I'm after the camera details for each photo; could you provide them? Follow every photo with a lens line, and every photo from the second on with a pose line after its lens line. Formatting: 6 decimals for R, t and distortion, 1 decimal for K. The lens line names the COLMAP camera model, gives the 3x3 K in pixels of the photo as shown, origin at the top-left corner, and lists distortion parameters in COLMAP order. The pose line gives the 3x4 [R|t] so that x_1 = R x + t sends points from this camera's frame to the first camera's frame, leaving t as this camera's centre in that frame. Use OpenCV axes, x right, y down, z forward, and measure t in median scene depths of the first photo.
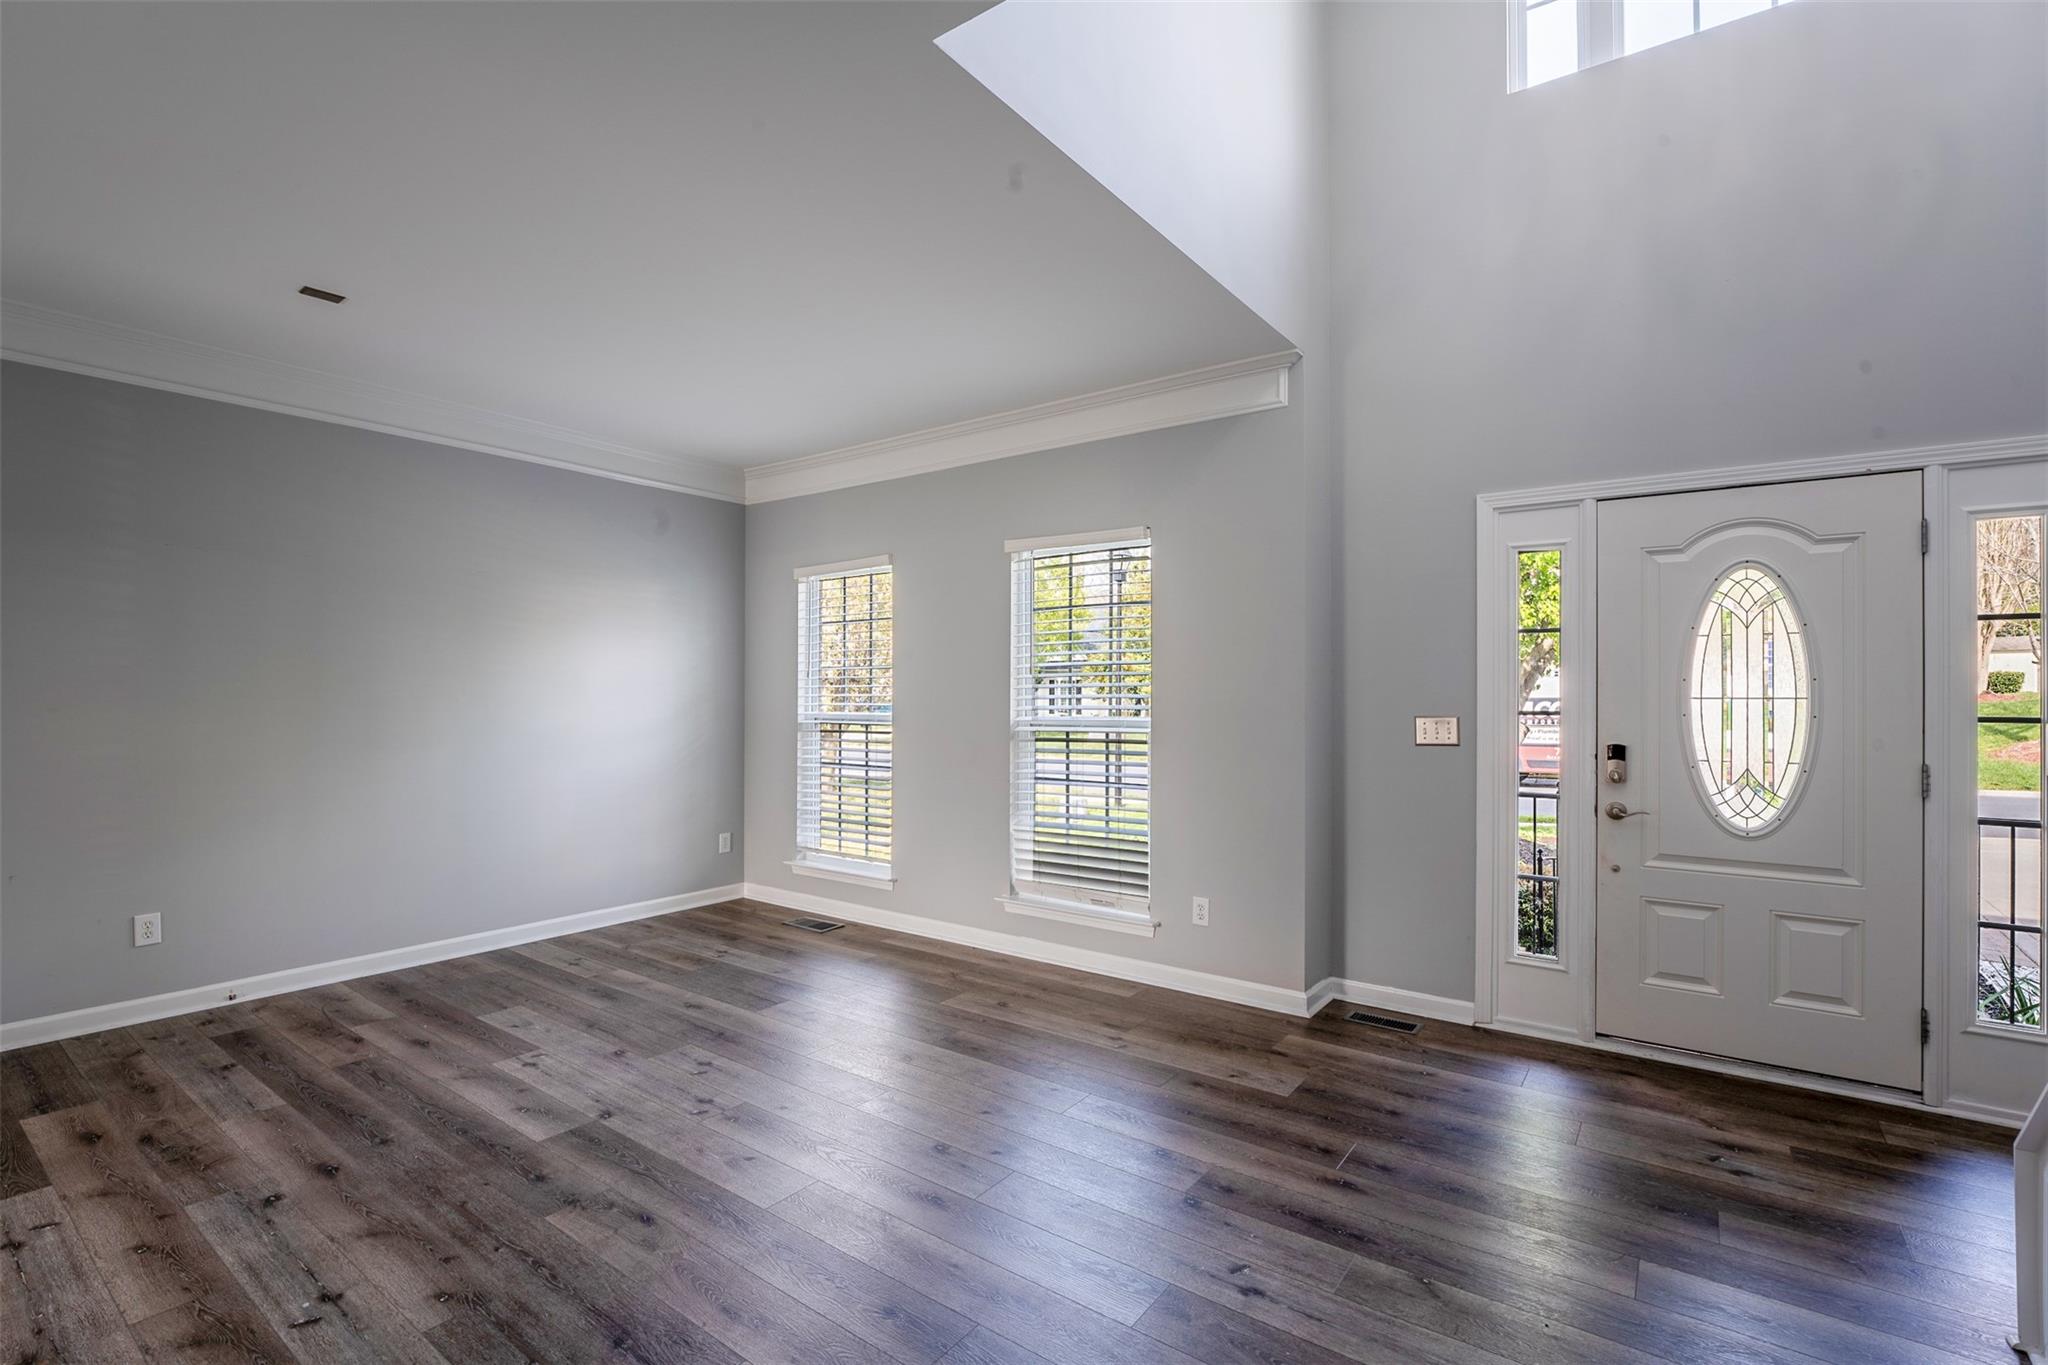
lens RADIAL K [[928.7, 0, 1017.1], [0, 928.7, 687.2], [0, 0, 1]] dist [-0.009995, 0.001840]
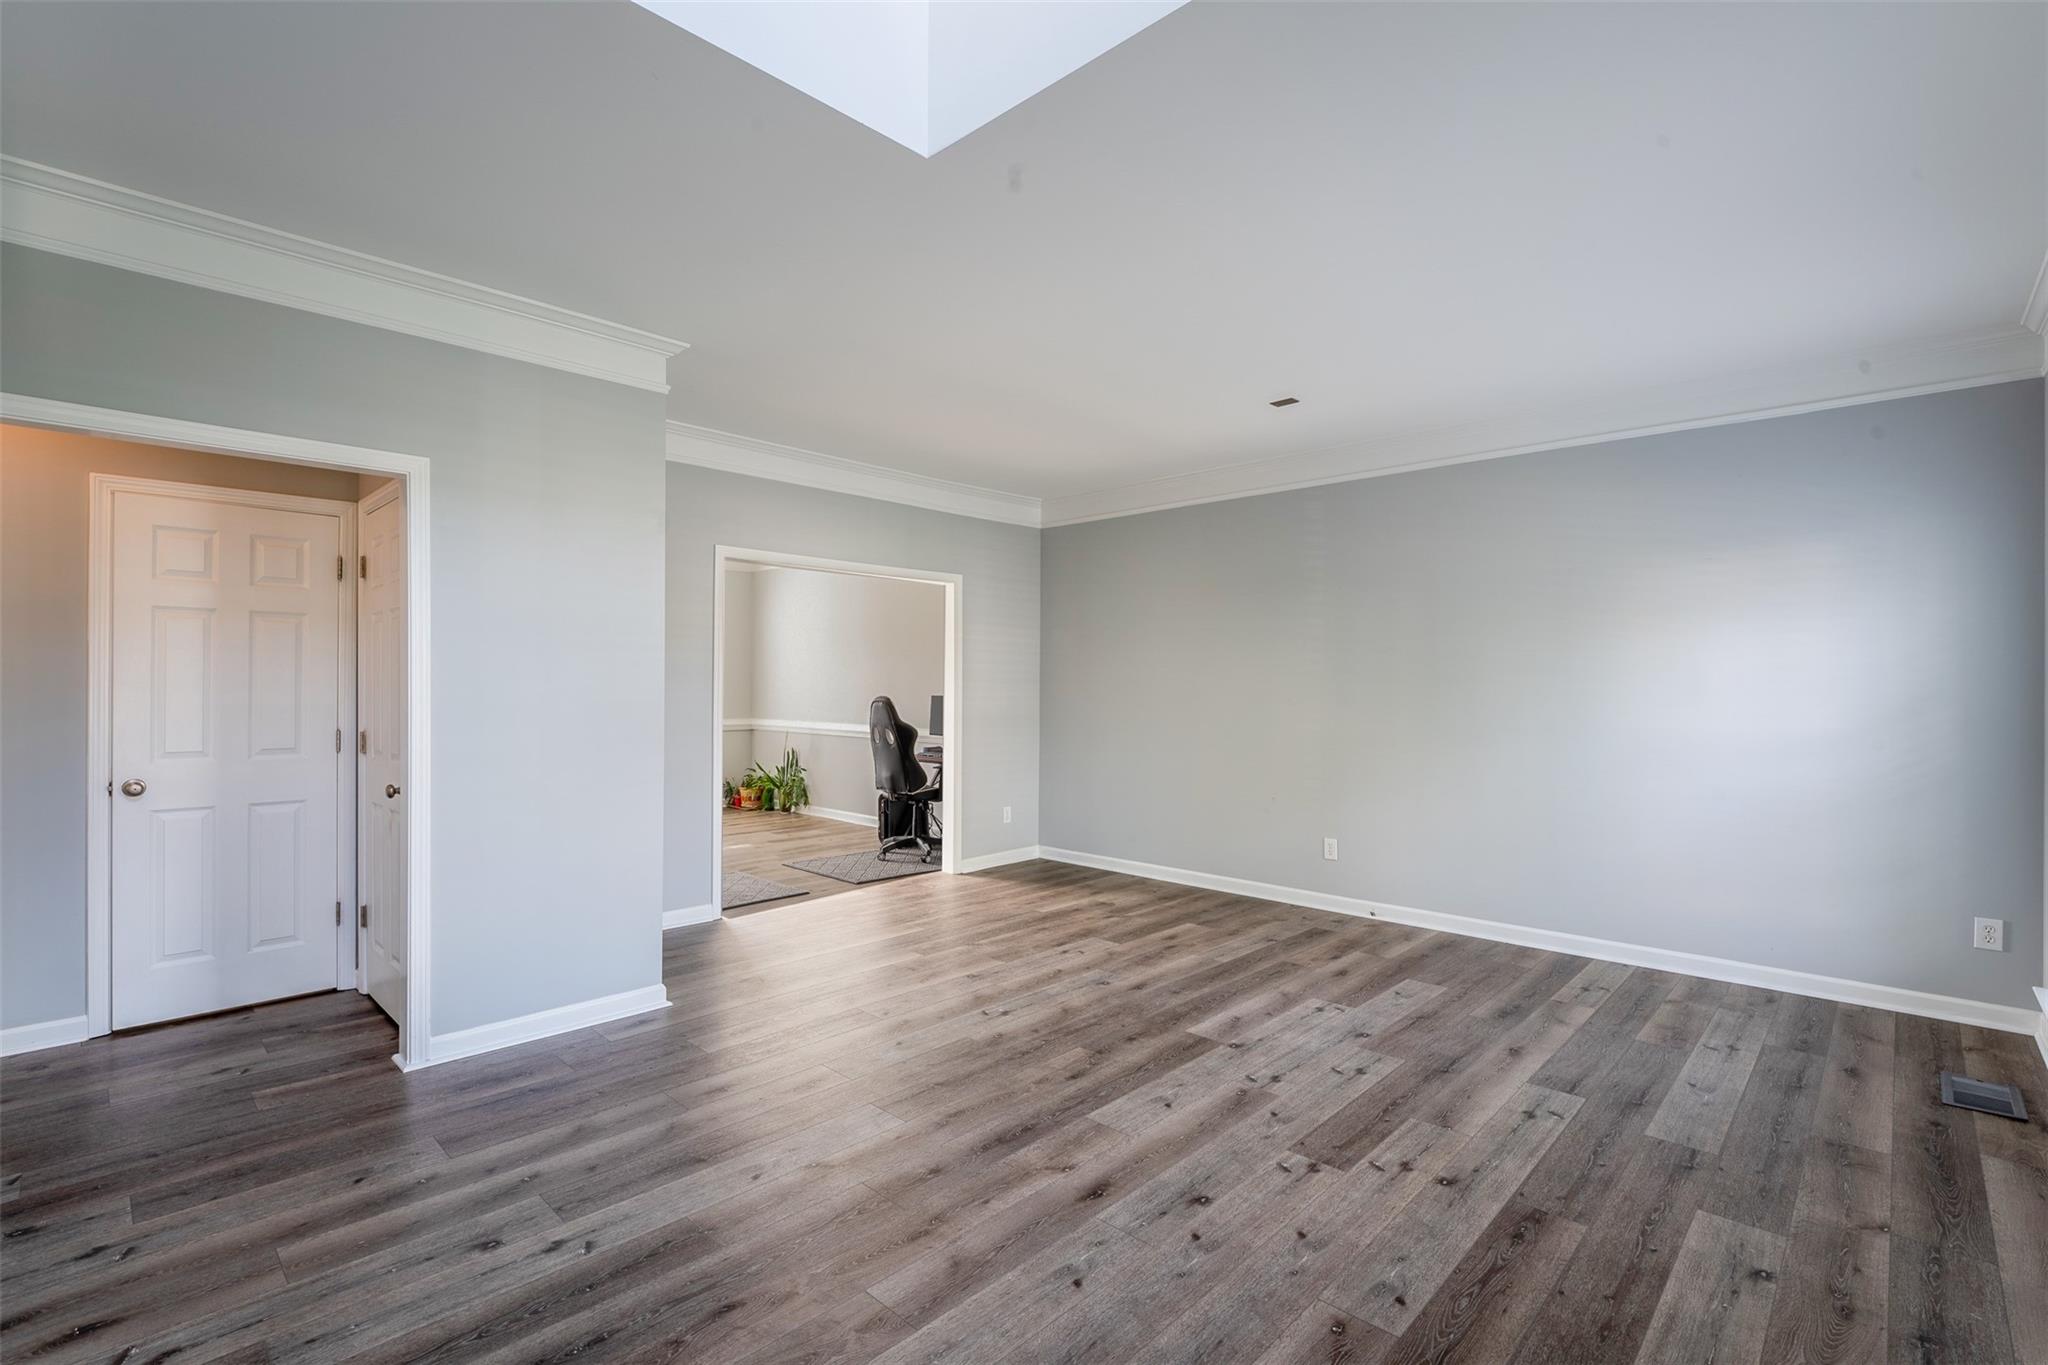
lens RADIAL K [[928.7, 0, 1017.1], [0, 928.7, 687.2], [0, 0, 1]] dist [-0.009995, 0.001840]
pose [[-0.127308, -0.002856, -0.991859, 0.626069], [-0.000175, 0.999996, -0.002857, 0.006997], [0.991863, -0.000190, -0.127308, 0.715462]]
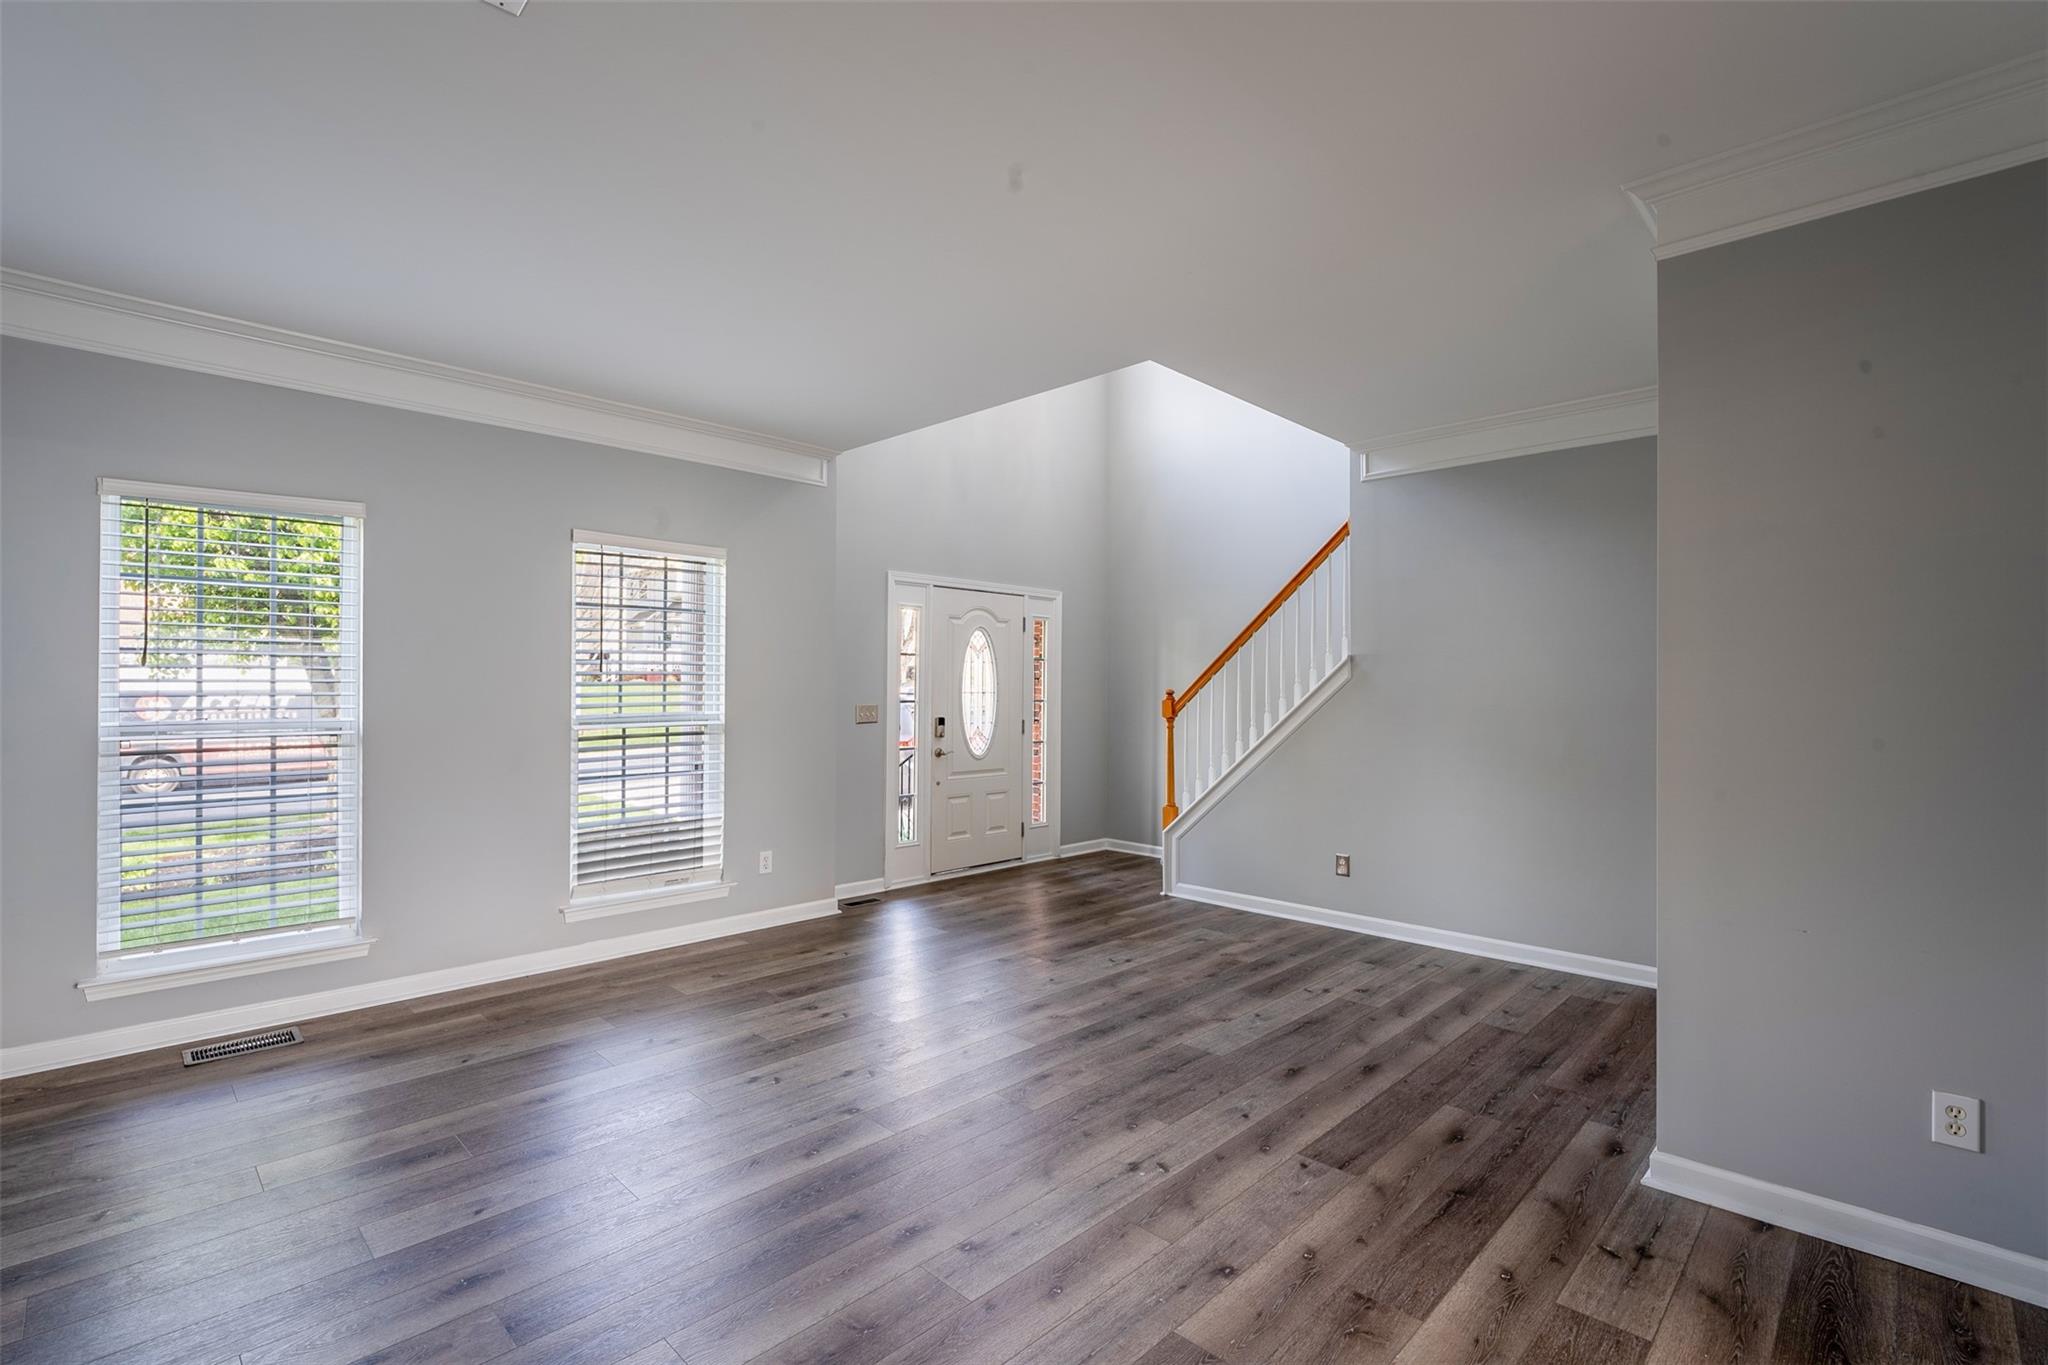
lens RADIAL K [[928.7, 0, 1017.1], [0, 928.7, 687.2], [0, 0, 1]] dist [-0.009995, 0.001840]
pose [[0.135788, 0.000362, 0.990738, -1.162205], [-0.010065, 0.999949, 0.001014, -0.002934], [-0.990687, -0.010110, 0.135785, 0.563173]]
